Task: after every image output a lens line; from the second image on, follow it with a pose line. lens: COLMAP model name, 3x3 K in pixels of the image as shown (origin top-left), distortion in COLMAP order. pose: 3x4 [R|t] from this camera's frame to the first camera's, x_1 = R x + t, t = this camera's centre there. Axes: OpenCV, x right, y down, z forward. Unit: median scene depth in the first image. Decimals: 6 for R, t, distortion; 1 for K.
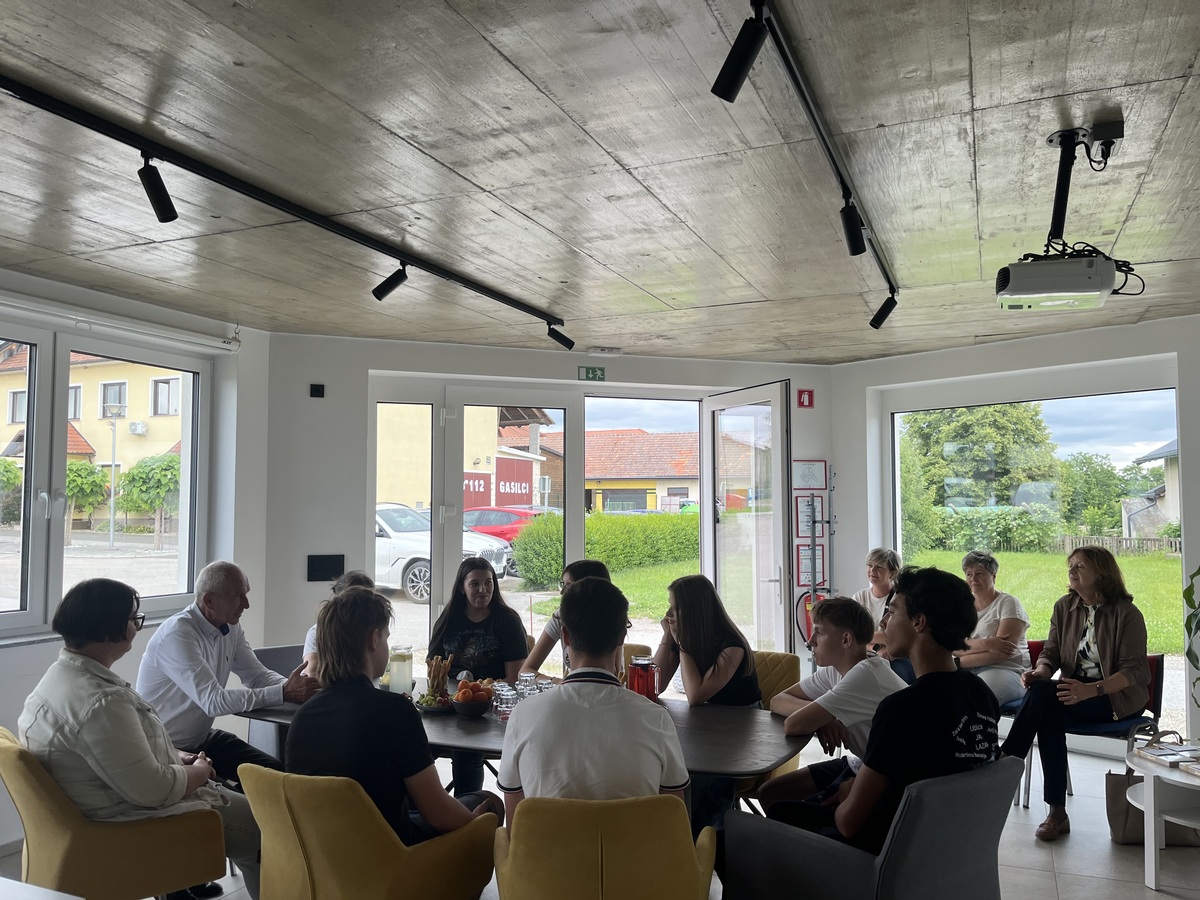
lens RADIAL K [[912.7, 0, 606.3], [0, 912.7, 449.4], [0, 0, 1]] dist [0.054181, -0.067351]
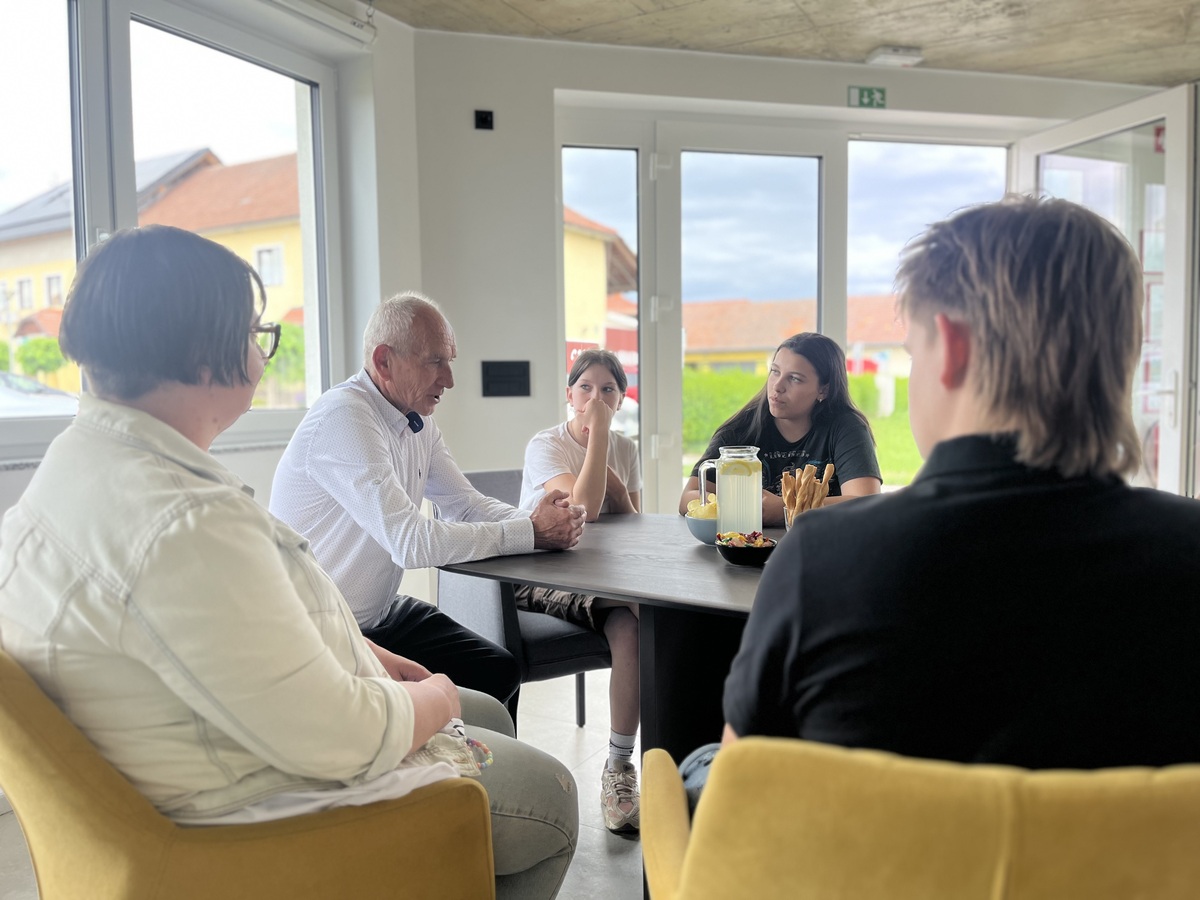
lens RADIAL K [[912.7, 0, 602.3], [0, 912.7, 455.1], [0, 0, 1]] dist [0.054181, -0.067351]
pose [[0.994296, -0.004034, -0.106583, -0.240153], [0.018880, 0.990160, 0.138657, 0.140166], [0.104975, -0.139878, 0.984588, 0.463316]]
